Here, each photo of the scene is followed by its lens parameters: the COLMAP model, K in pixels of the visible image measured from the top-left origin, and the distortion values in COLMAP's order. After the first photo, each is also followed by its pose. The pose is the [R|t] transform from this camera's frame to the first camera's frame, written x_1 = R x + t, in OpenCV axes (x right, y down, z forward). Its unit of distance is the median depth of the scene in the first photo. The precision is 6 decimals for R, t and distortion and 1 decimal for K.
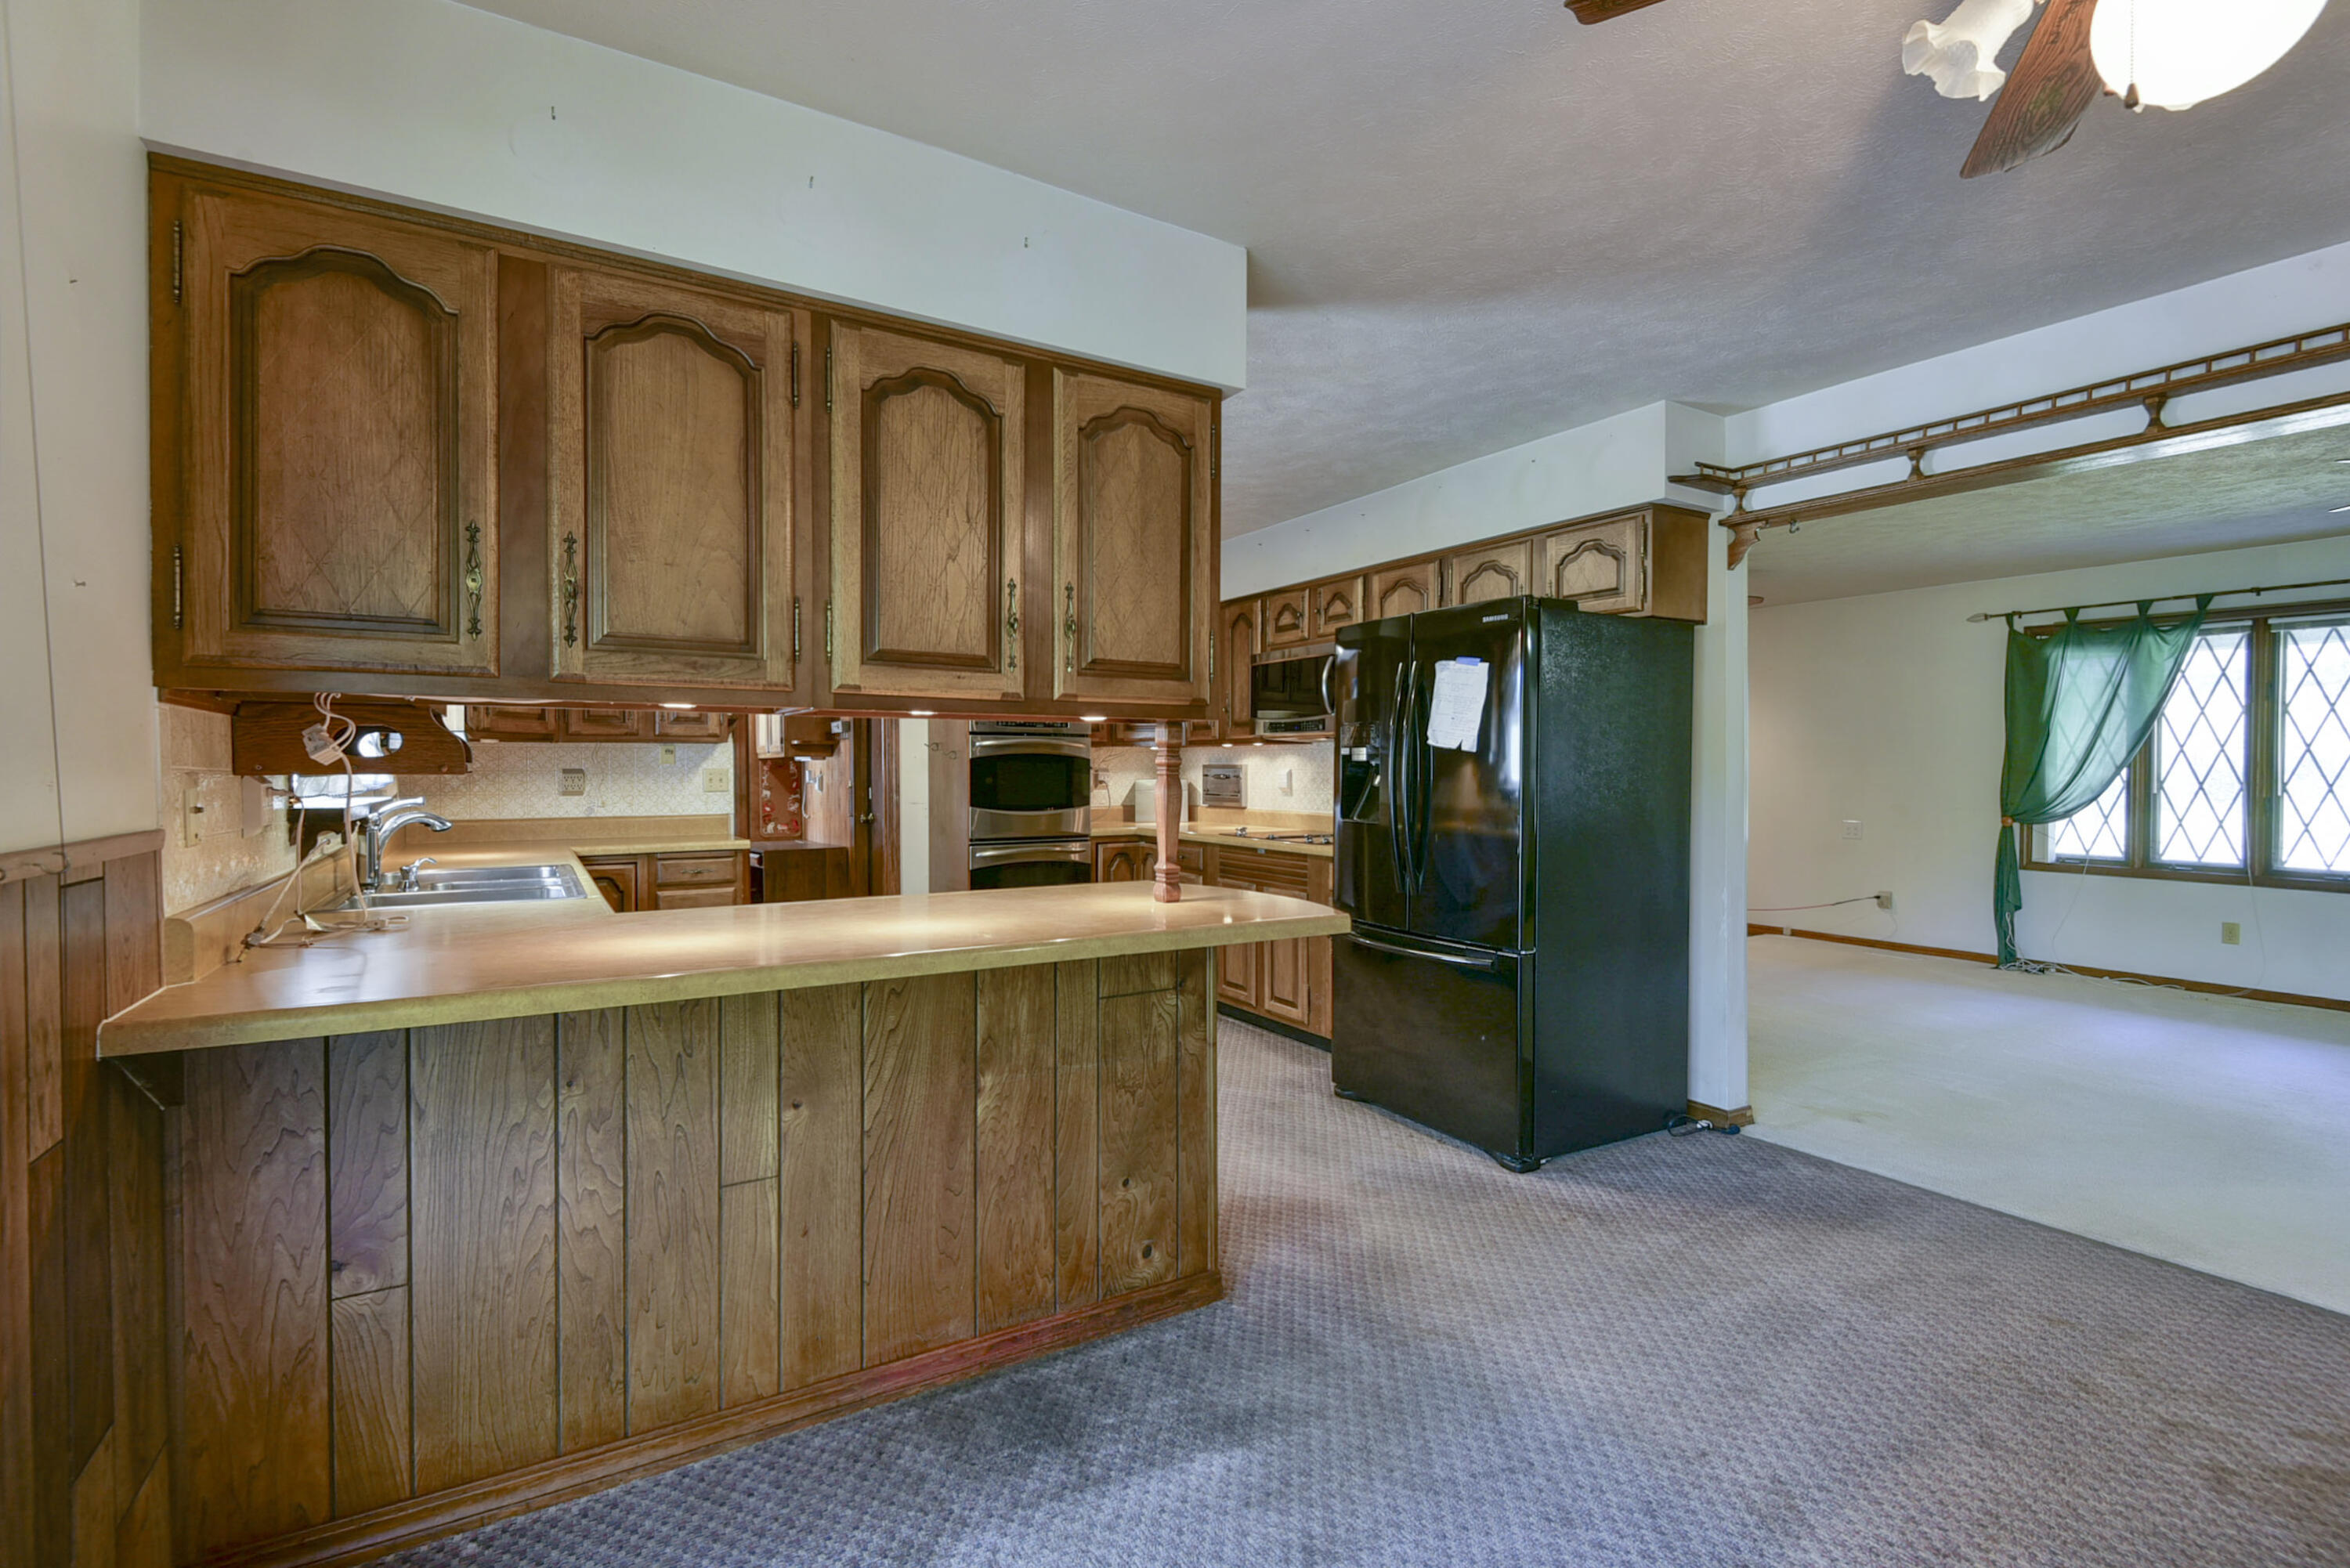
lens RADIAL K [[1087.5, 0, 1155.0], [0, 1087.5, 773.9], [0, 0, 1]] dist [0.011164, -0.009151]
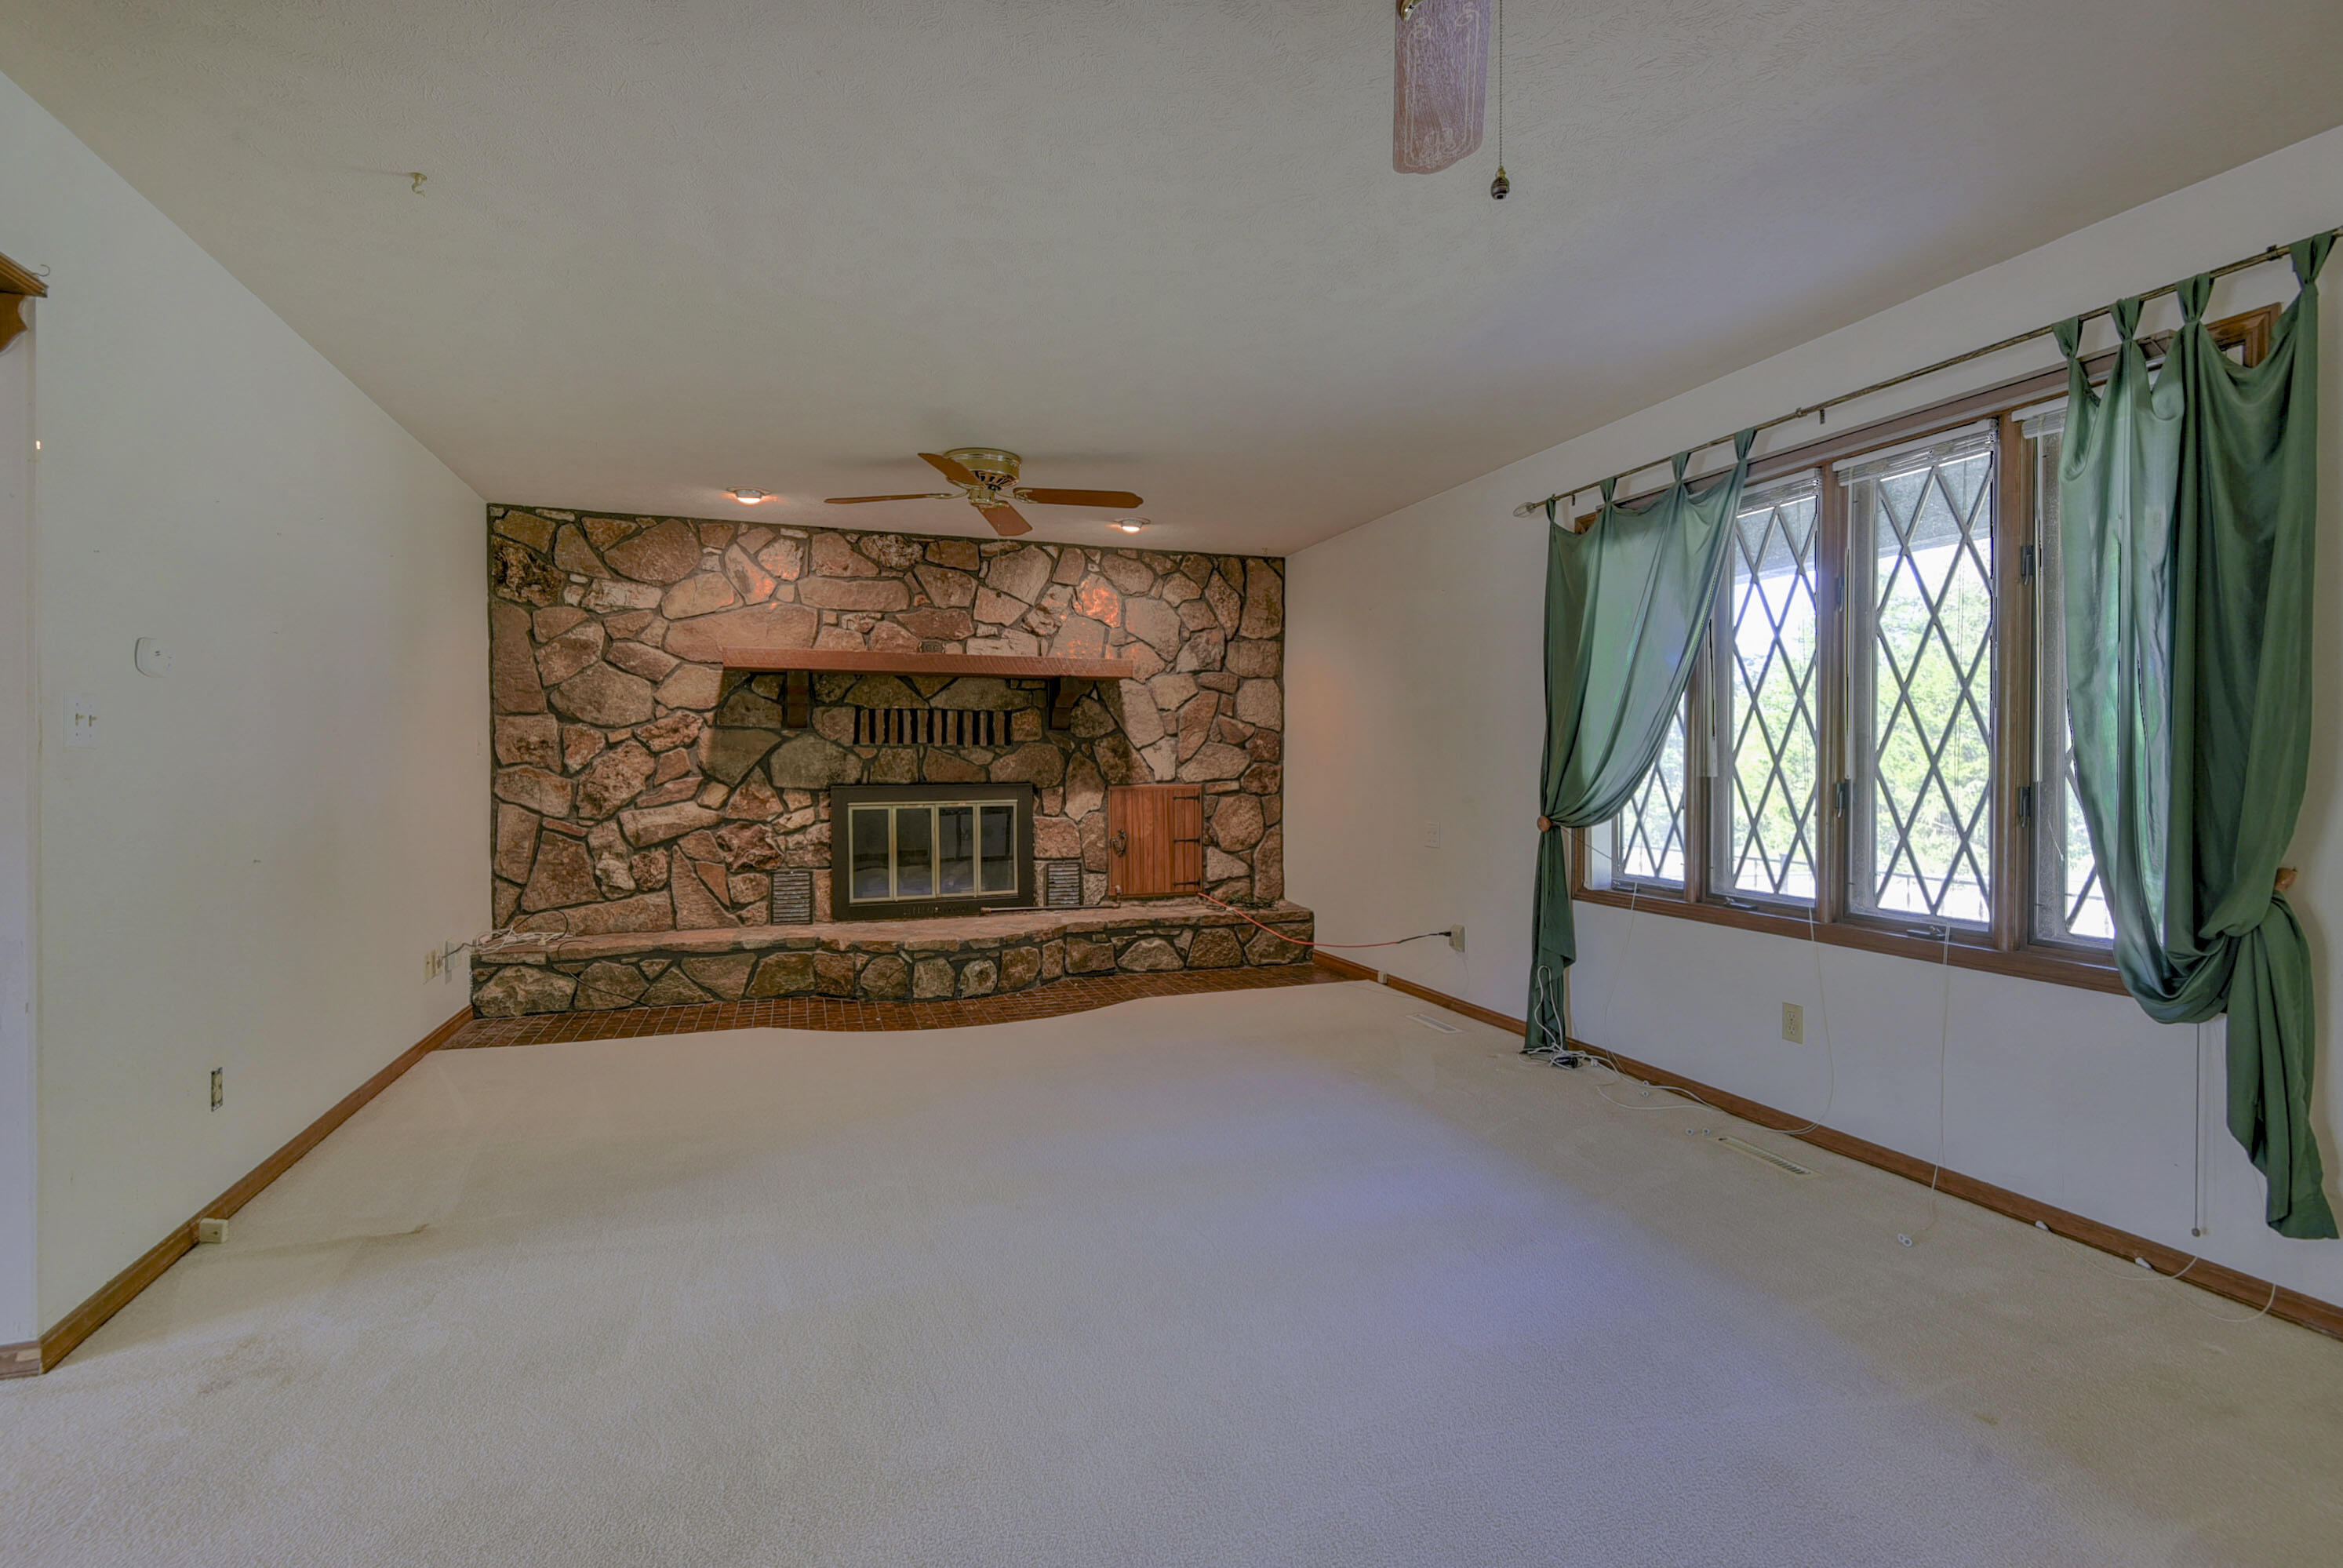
lens RADIAL K [[1084.4, 0, 1152.3], [0, 1084.4, 782.7], [0, 0, 1]] dist [0.011164, -0.009151]
pose [[0.976837, -0.007582, -0.213849, 0.706898], [0.010381, 0.999874, 0.011969, 0.008941], [0.213731, -0.013912, 0.976793, 0.334863]]
